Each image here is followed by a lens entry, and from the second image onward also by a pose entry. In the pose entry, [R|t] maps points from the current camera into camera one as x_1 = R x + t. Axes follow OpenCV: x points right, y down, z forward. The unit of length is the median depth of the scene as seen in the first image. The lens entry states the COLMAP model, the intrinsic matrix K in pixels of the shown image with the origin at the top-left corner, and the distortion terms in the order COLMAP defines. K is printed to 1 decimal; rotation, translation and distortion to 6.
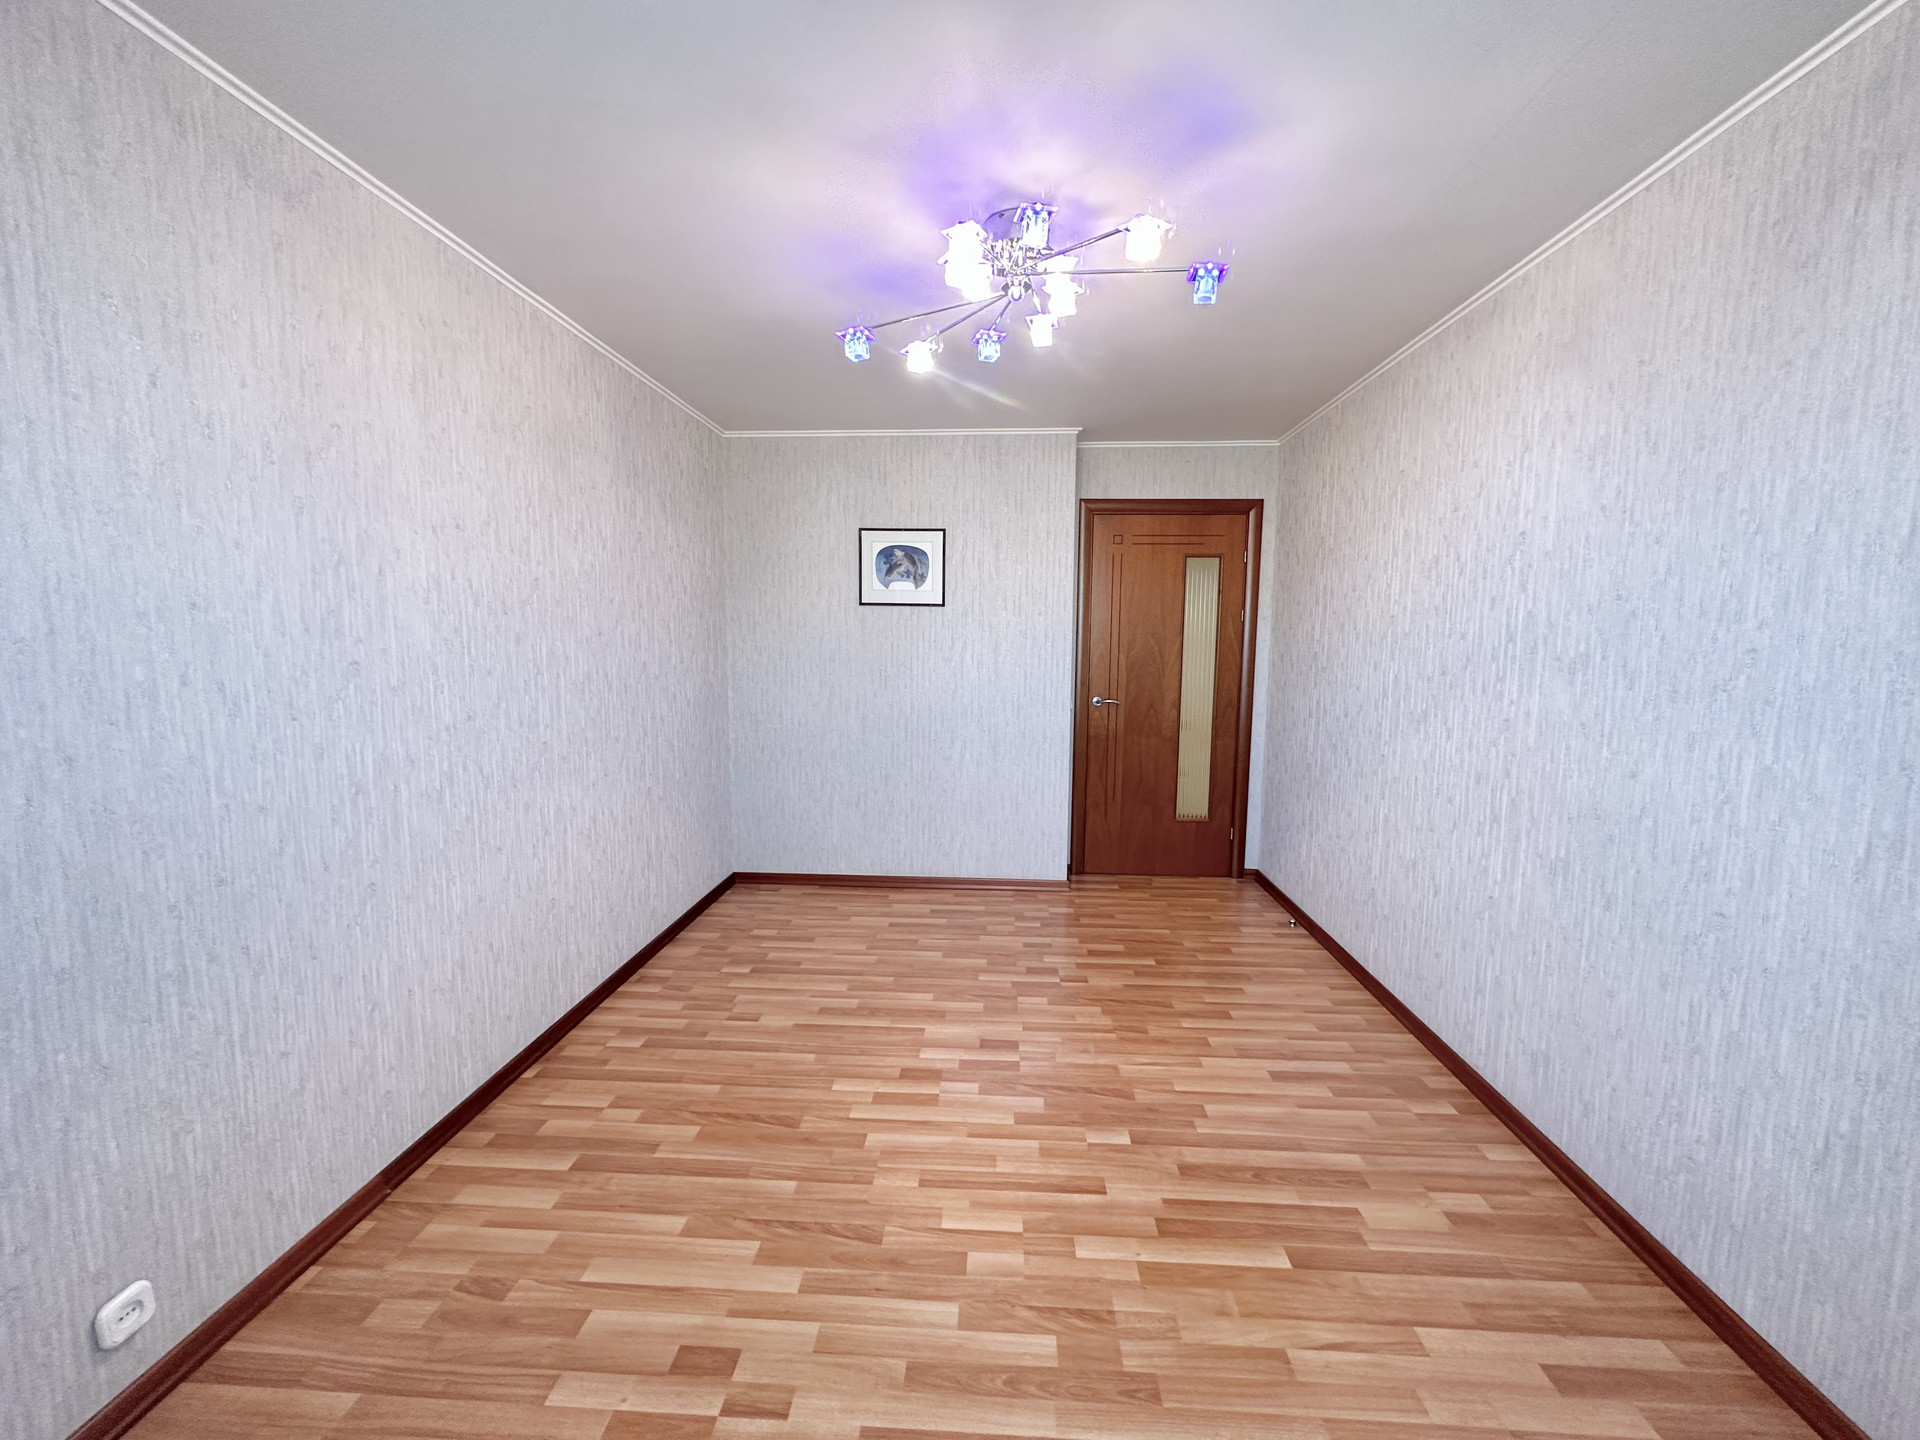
lens RADIAL K [[765.9, 0, 960.1], [0, 765.9, 712.2], [0, 0, 1]] dist [-0.000640, 0.000176]
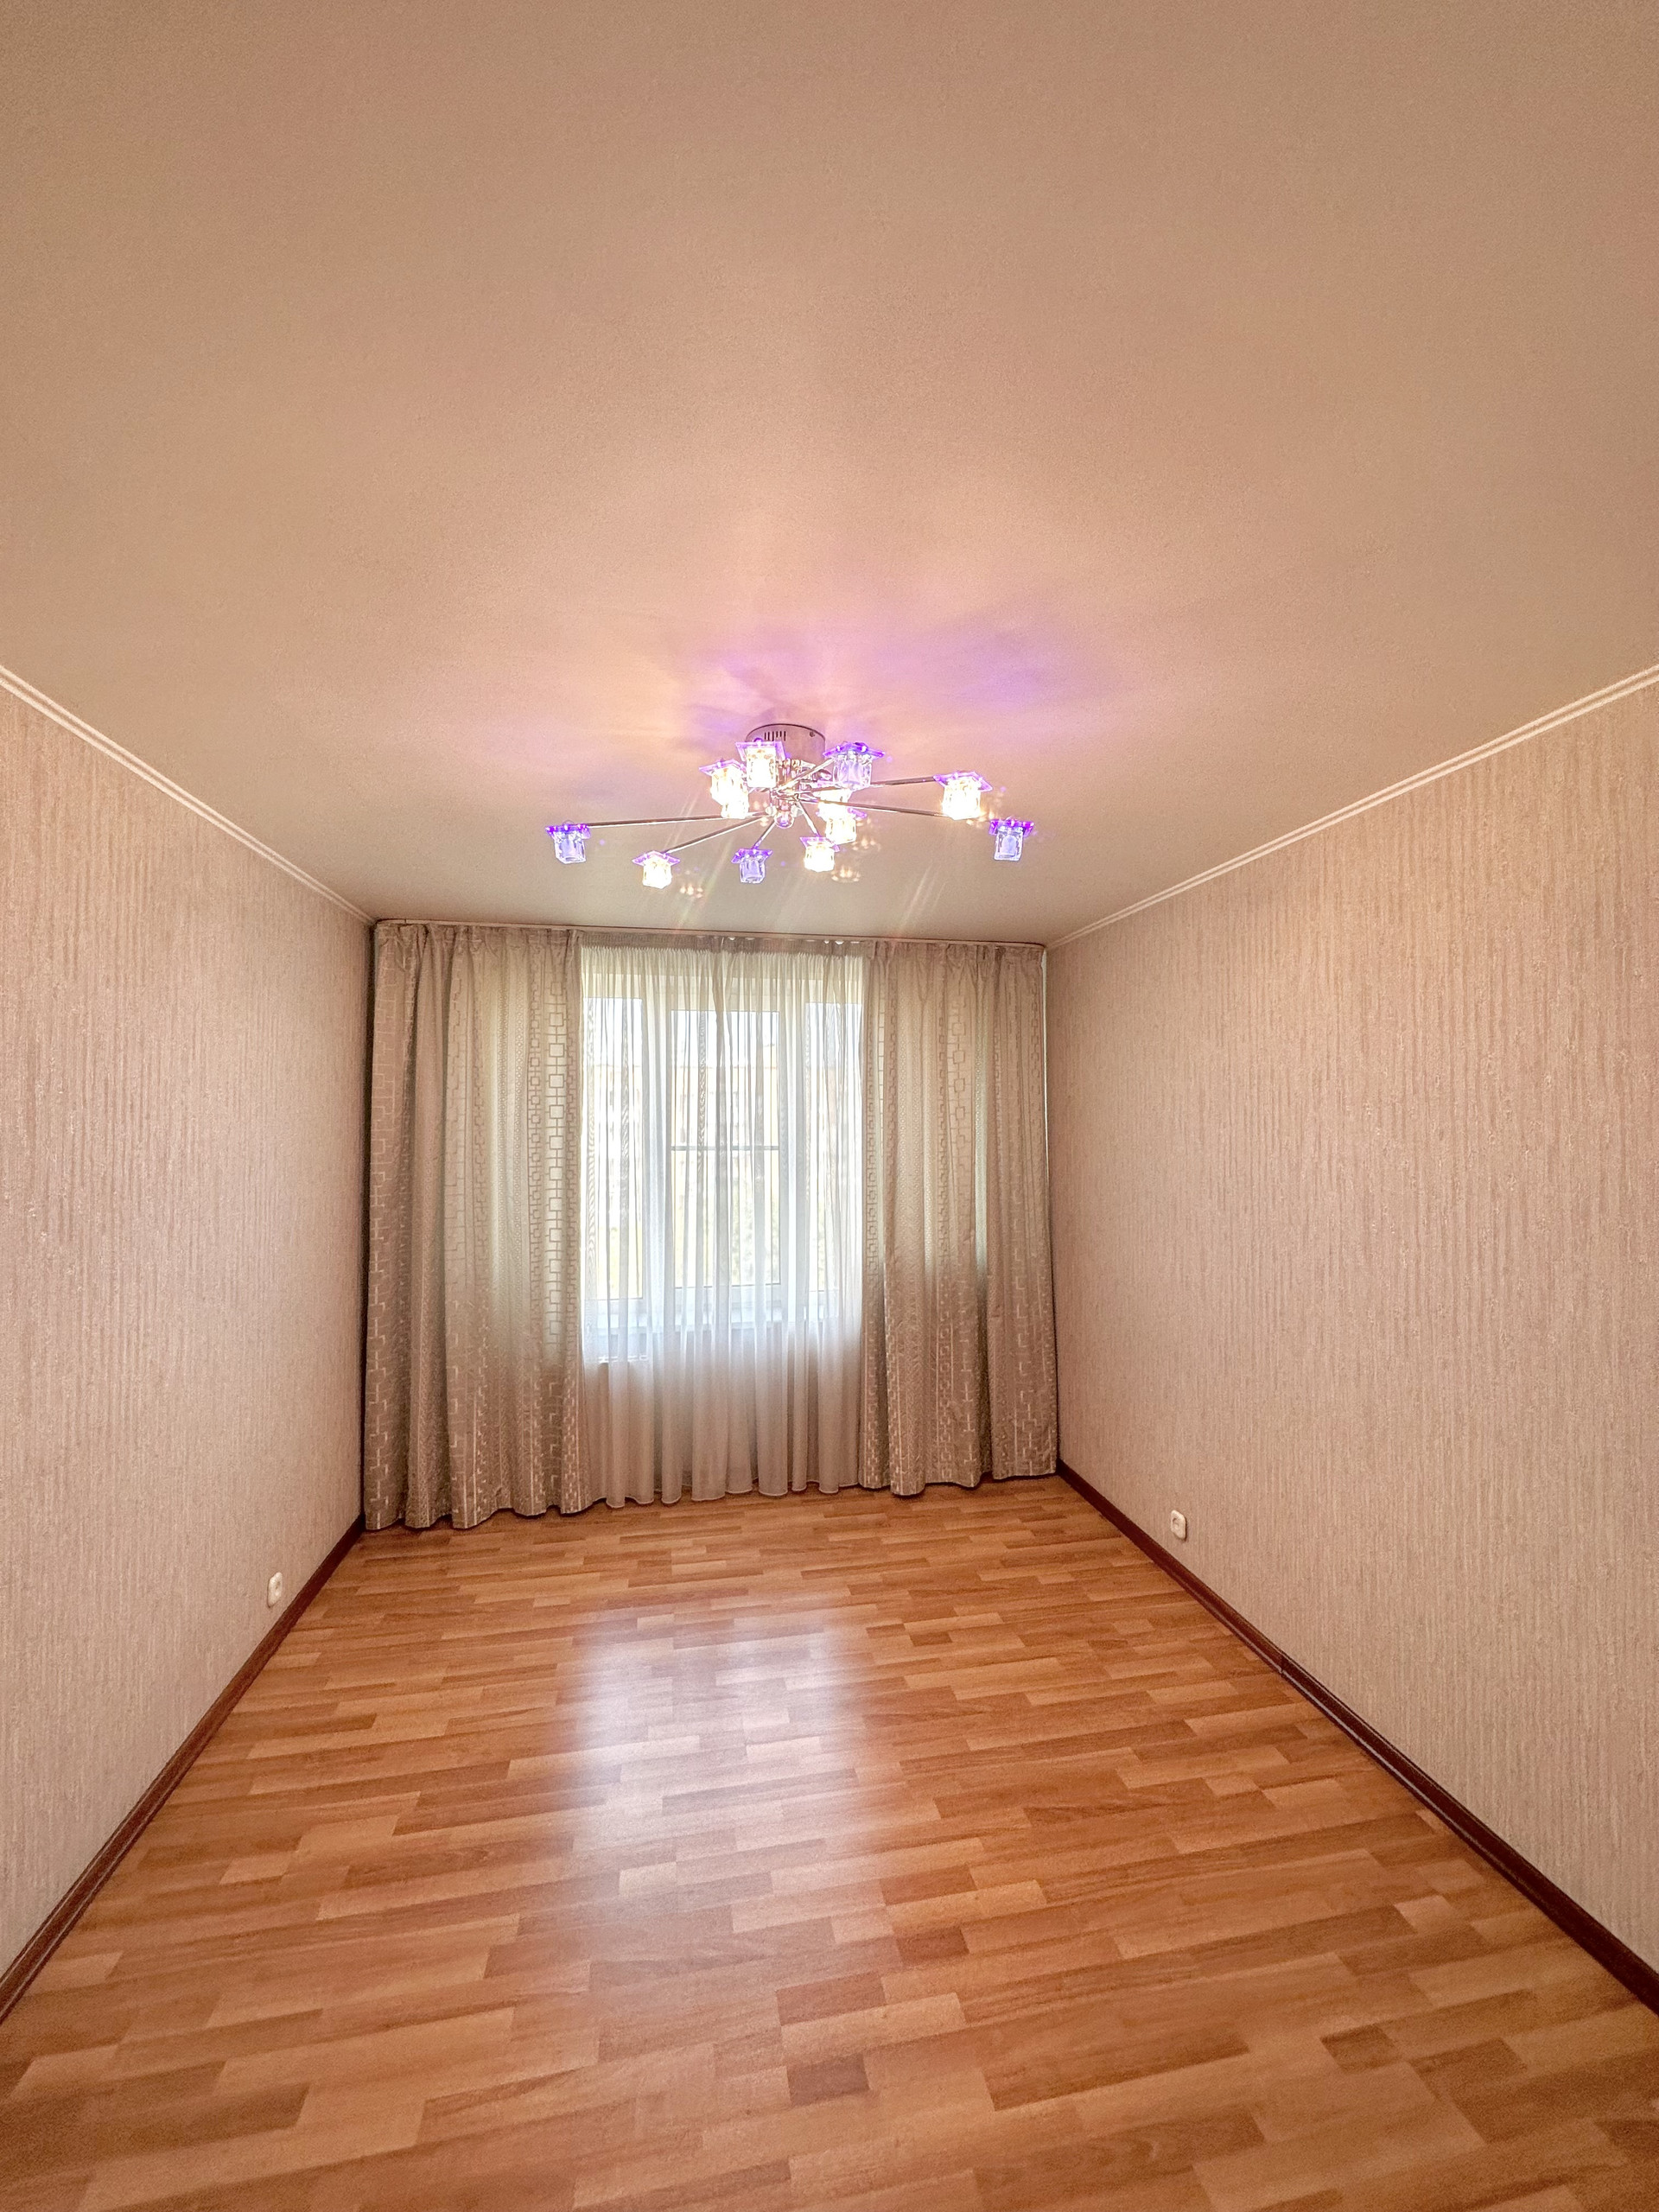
lens RADIAL K [[882.4, 0, 832.2], [0, 882.4, 1107.9], [0, 0, 1]] dist [-0.000640, 0.000176]
pose [[-0.970373, -0.010968, -0.241365, 0.194827], [-0.030745, 0.996454, 0.078326, -0.241466], [0.239650, 0.083427, -0.967268, 1.519968]]
